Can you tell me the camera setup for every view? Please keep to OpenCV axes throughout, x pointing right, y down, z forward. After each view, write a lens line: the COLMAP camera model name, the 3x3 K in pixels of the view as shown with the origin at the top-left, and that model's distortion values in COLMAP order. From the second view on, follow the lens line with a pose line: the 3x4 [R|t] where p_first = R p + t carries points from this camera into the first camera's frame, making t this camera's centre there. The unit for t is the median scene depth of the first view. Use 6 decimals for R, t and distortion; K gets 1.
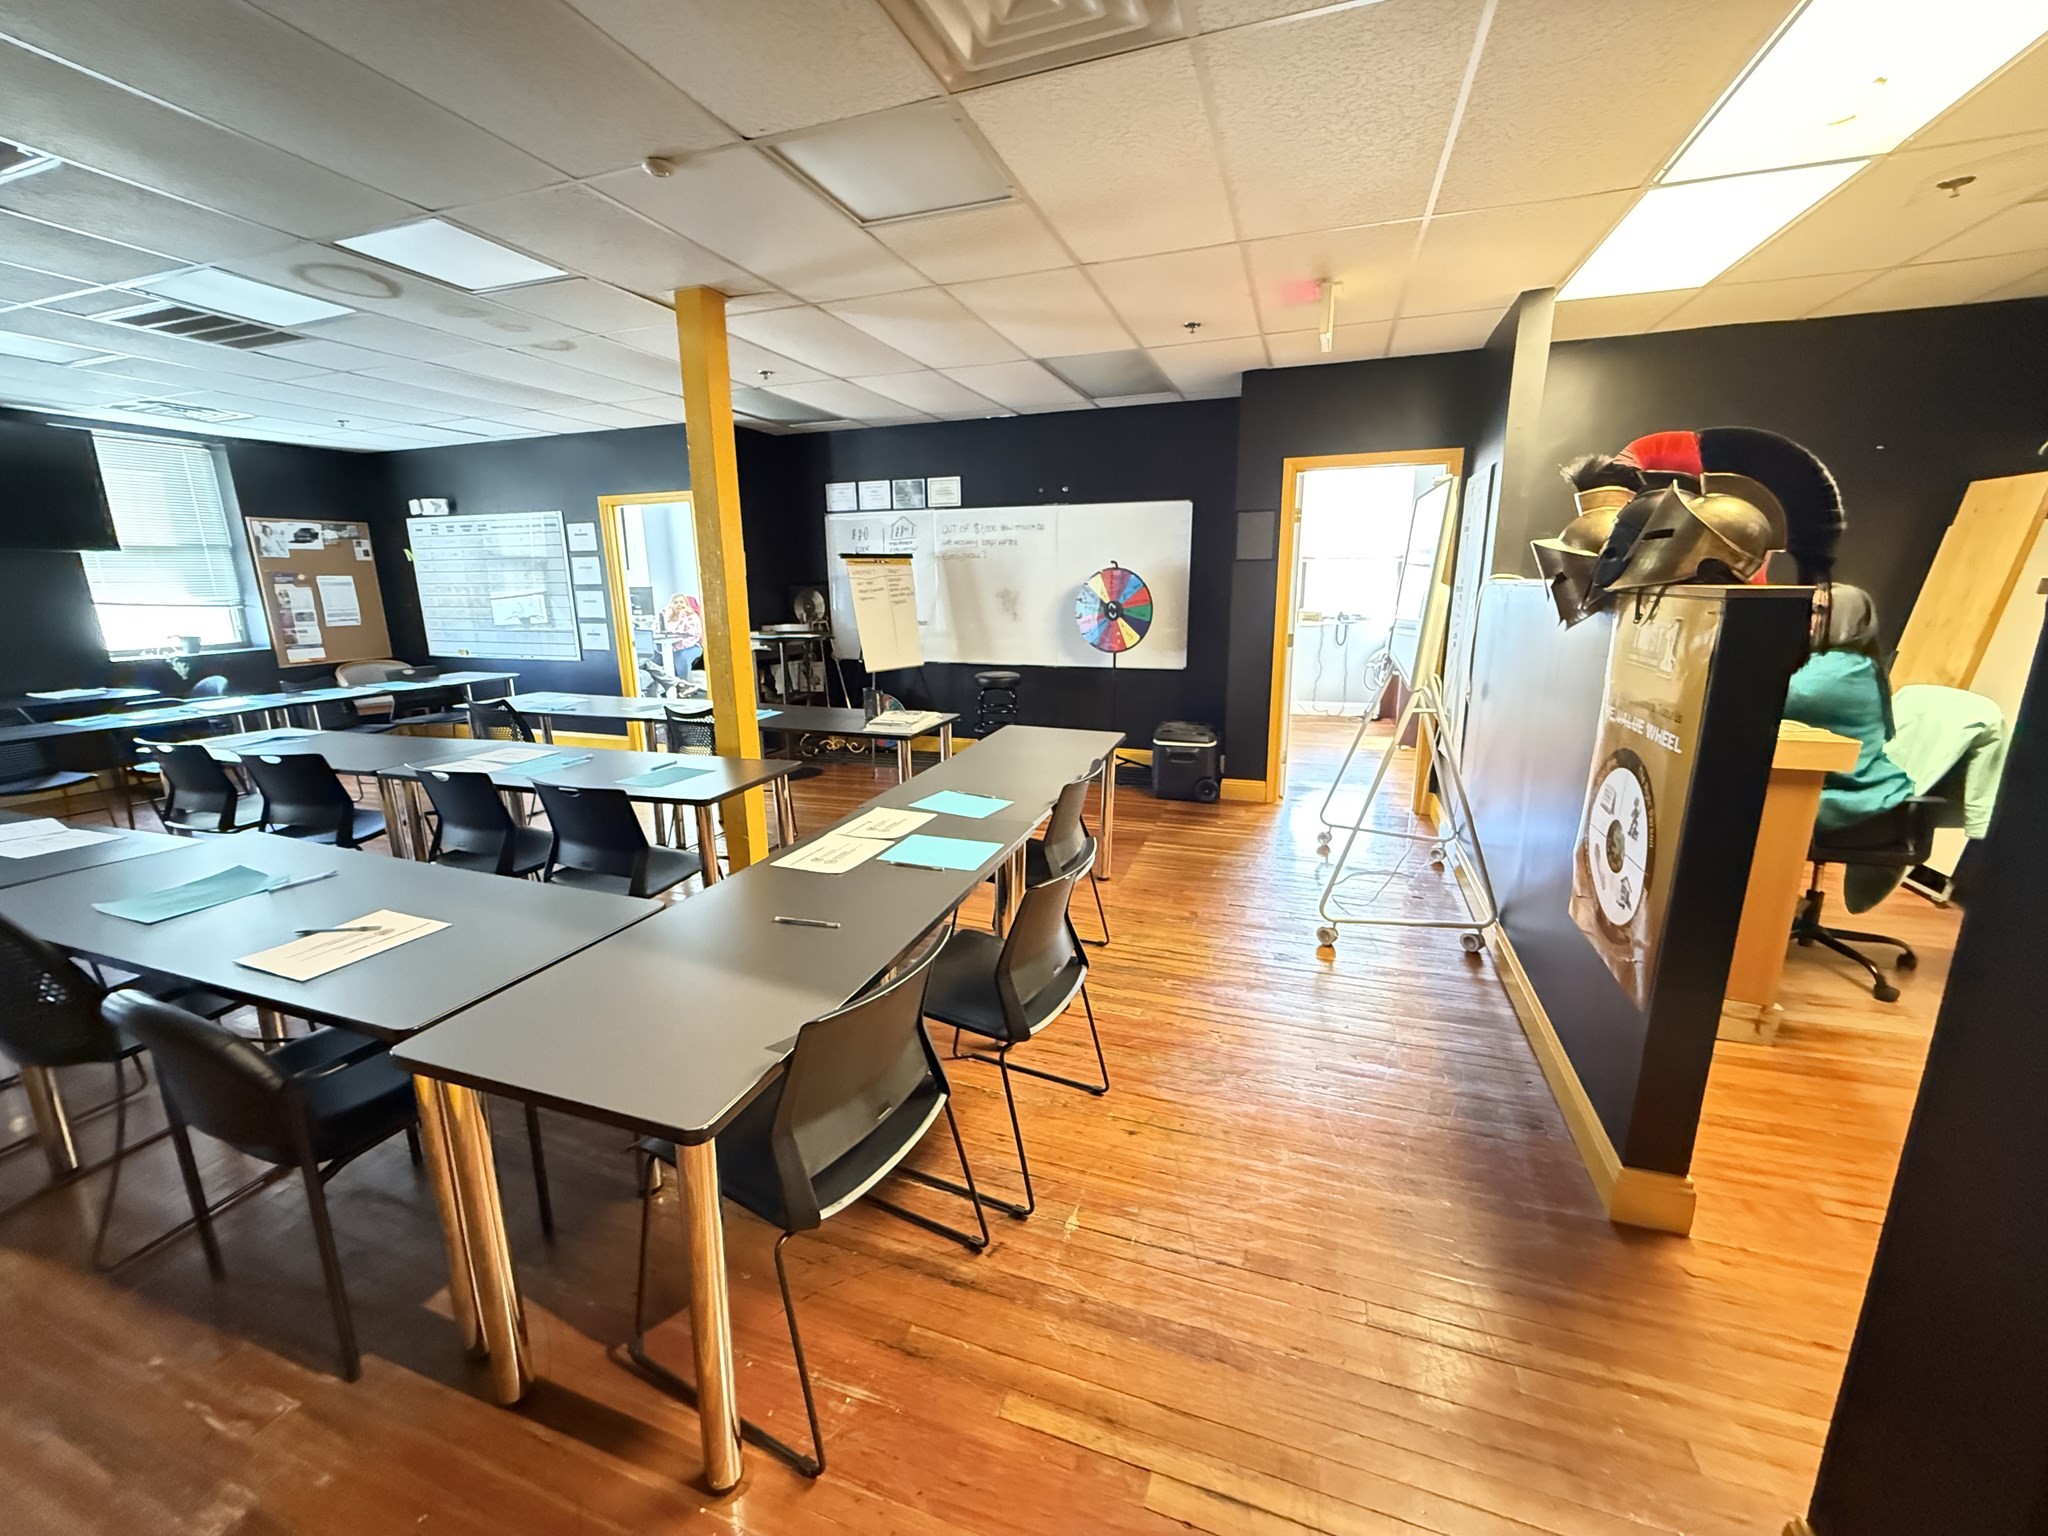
lens RADIAL K [[811.5, 0, 1023.6], [0, 811.5, 760.8], [0, 0, 1]] dist [0.000268, 0.000005]
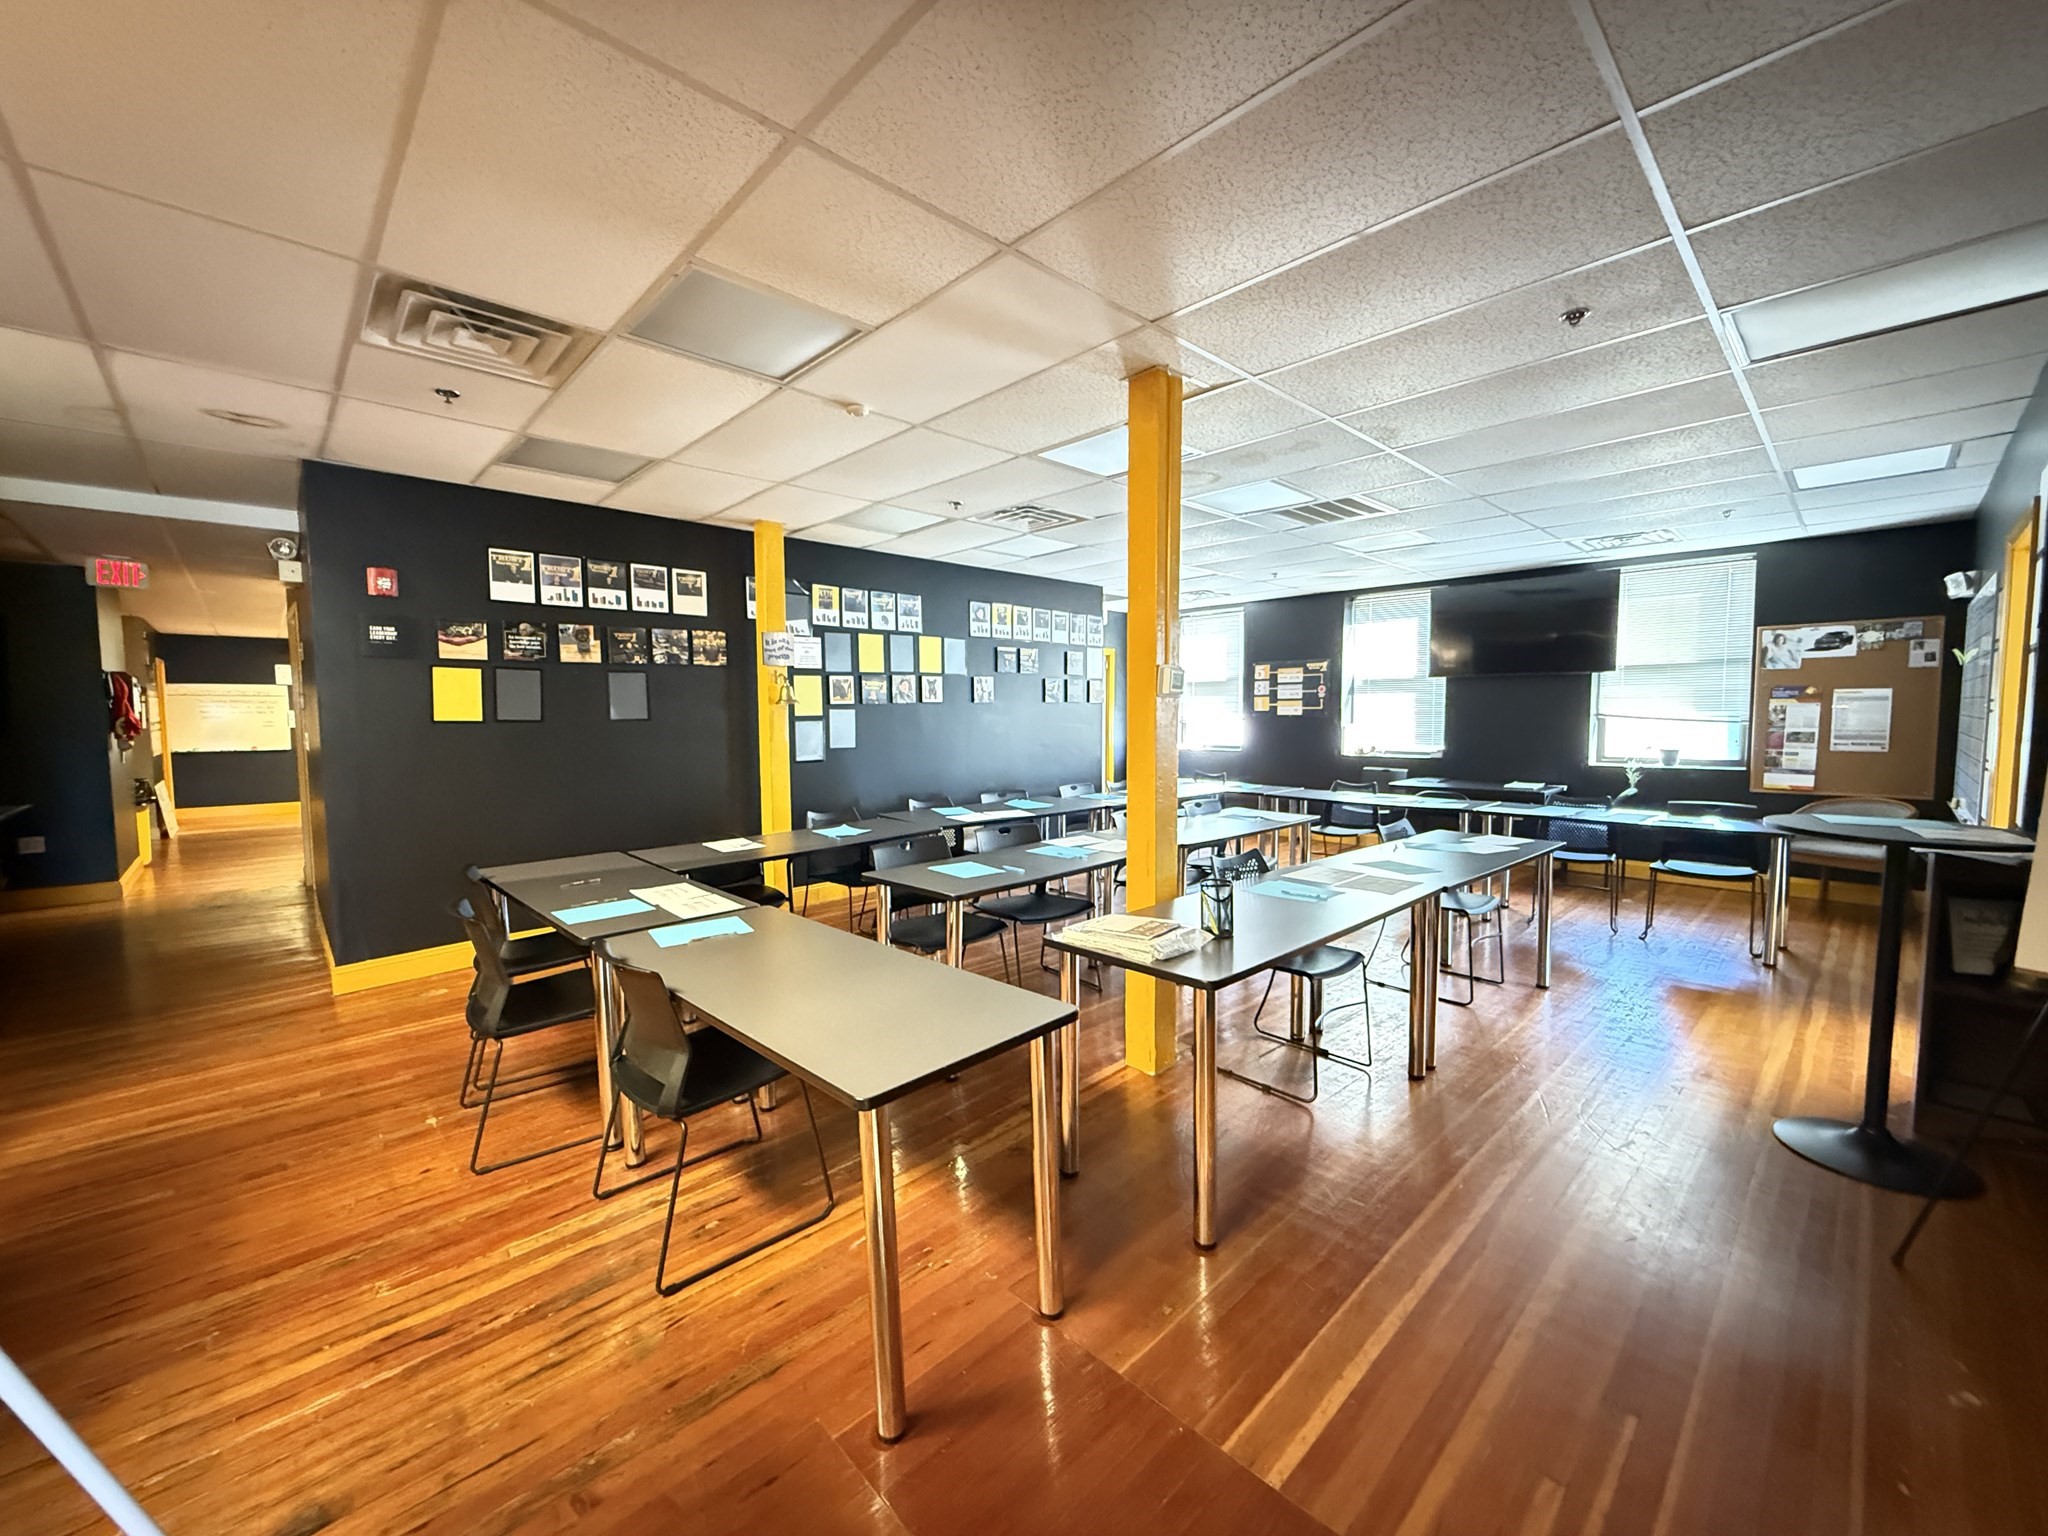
lens RADIAL K [[811.5, 0, 1020.0], [0, 811.5, 770.1], [0, 0, 1]] dist [0.000268, 0.000005]
pose [[-0.453562, 0.079361, -0.887684, 0.235299], [-0.184539, 0.966078, 0.180660, -0.149637], [0.871910, 0.245753, -0.423531, 0.671088]]
